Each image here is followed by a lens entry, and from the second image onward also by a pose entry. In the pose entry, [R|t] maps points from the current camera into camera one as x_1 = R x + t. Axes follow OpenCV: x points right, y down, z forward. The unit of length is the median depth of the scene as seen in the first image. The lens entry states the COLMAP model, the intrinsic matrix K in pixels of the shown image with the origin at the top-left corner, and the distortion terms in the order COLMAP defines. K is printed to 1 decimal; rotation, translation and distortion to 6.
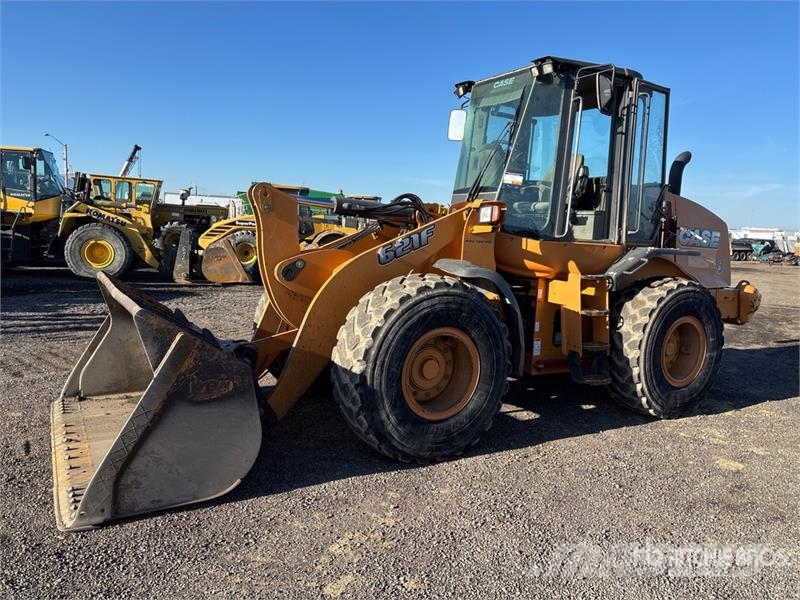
lens RADIAL K [[589.4, 0, 400.0], [0, 589.4, 300.0], [0, 0, 1]] dist [0.051543, -0.055154]
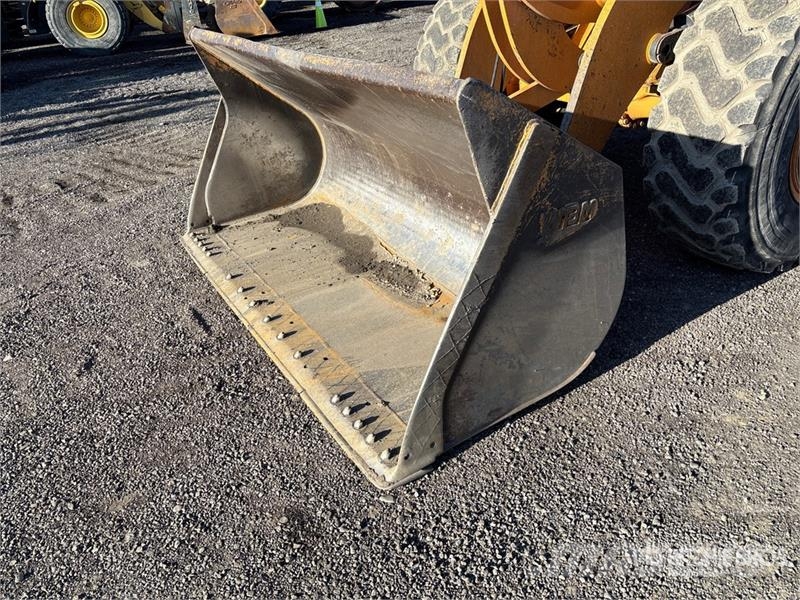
lens RADIAL K [[589.4, 0, 400.0], [0, 589.4, 300.0], [0, 0, 1]] dist [0.051543, -0.055154]
pose [[0.991811, -0.120562, -0.042141, -0.291172], [0.127300, 0.906665, 0.402185, -0.012945], [-0.010281, -0.404256, 0.914588, 0.307936]]
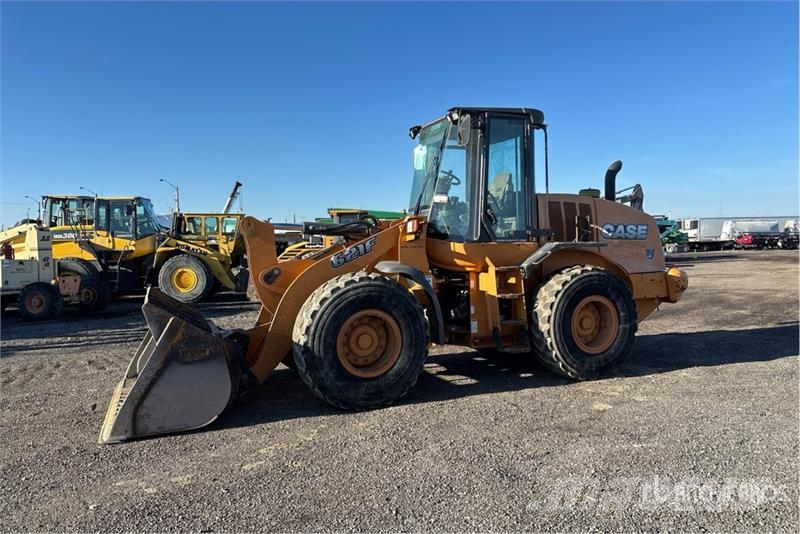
lens RADIAL K [[586.9, 0, 409.8], [0, 586.9, 261.2], [0, 0, 1]] dist [0.061098, -0.067841]
pose [[0.988093, -0.065593, -0.139177, 0.295470], [0.052821, 0.994211, -0.093561, 0.053963], [0.144509, 0.085096, 0.985838, -0.289244]]
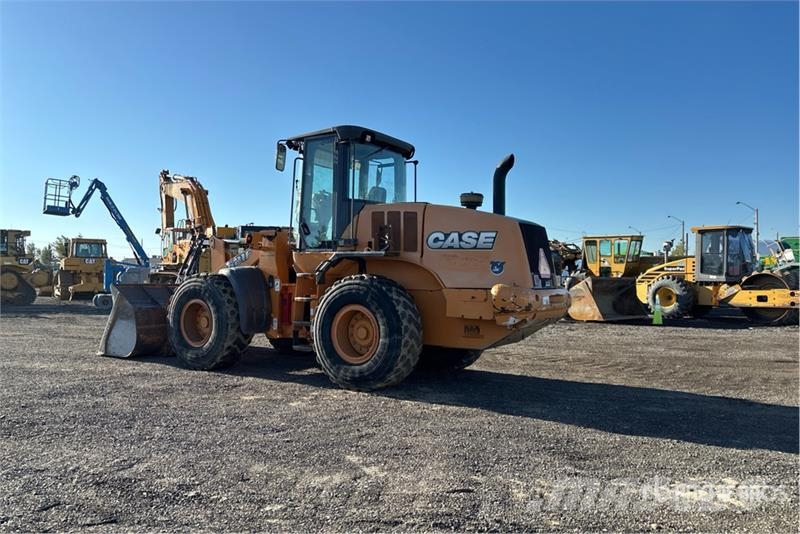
lens RADIAL K [[586.9, 0, 409.8], [0, 586.9, 261.2], [0, 0, 1]] dist [0.061098, -0.067841]
pose [[0.463248, -0.069201, -0.883523, 1.714271], [-0.085450, 0.988814, -0.122251, 0.082122], [0.882100, 0.132130, 0.452153, 0.573486]]
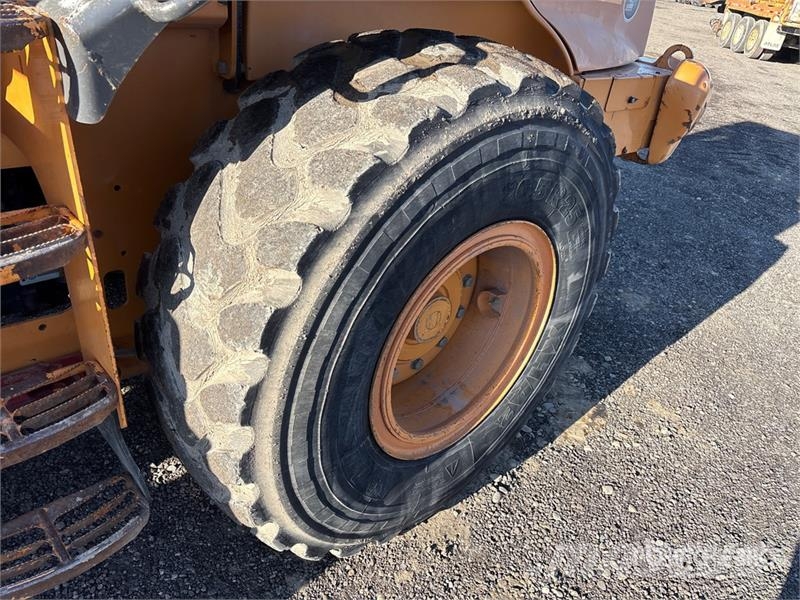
lens RADIAL K [[589.4, 0, 400.0], [0, 589.4, 300.0], [0, 0, 1]] dist [0.051543, -0.055154]
pose [[0.975731, -0.030067, 0.216896, 0.413054], [-0.066621, 0.902807, 0.424854, -0.047172], [-0.208590, -0.428993, 0.878894, 0.830117]]
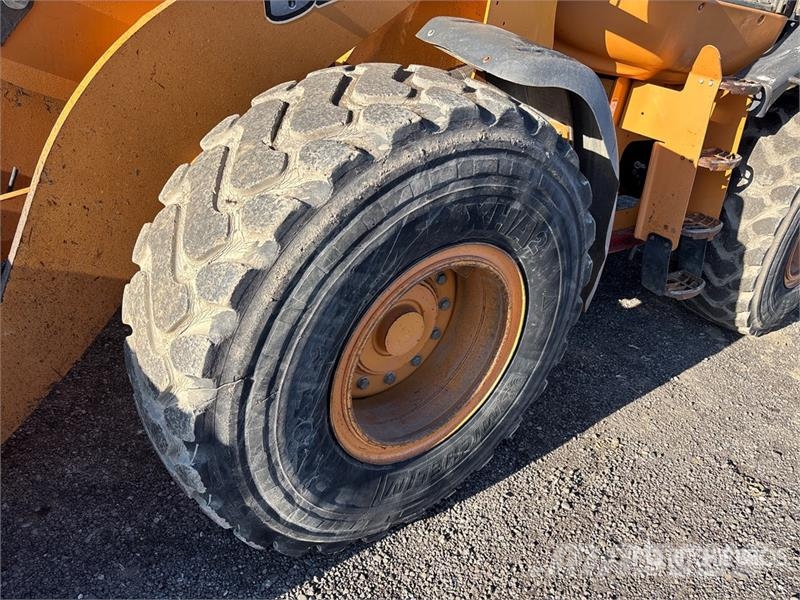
lens RADIAL K [[589.4, 0, 400.0], [0, 589.4, 300.0], [0, 0, 1]] dist [0.051543, -0.055154]
pose [[0.987664, 0.016160, 0.155751, -0.009215], [-0.074764, 0.922629, 0.378373, -0.040715], [-0.137586, -0.385350, 0.912456, 0.539689]]
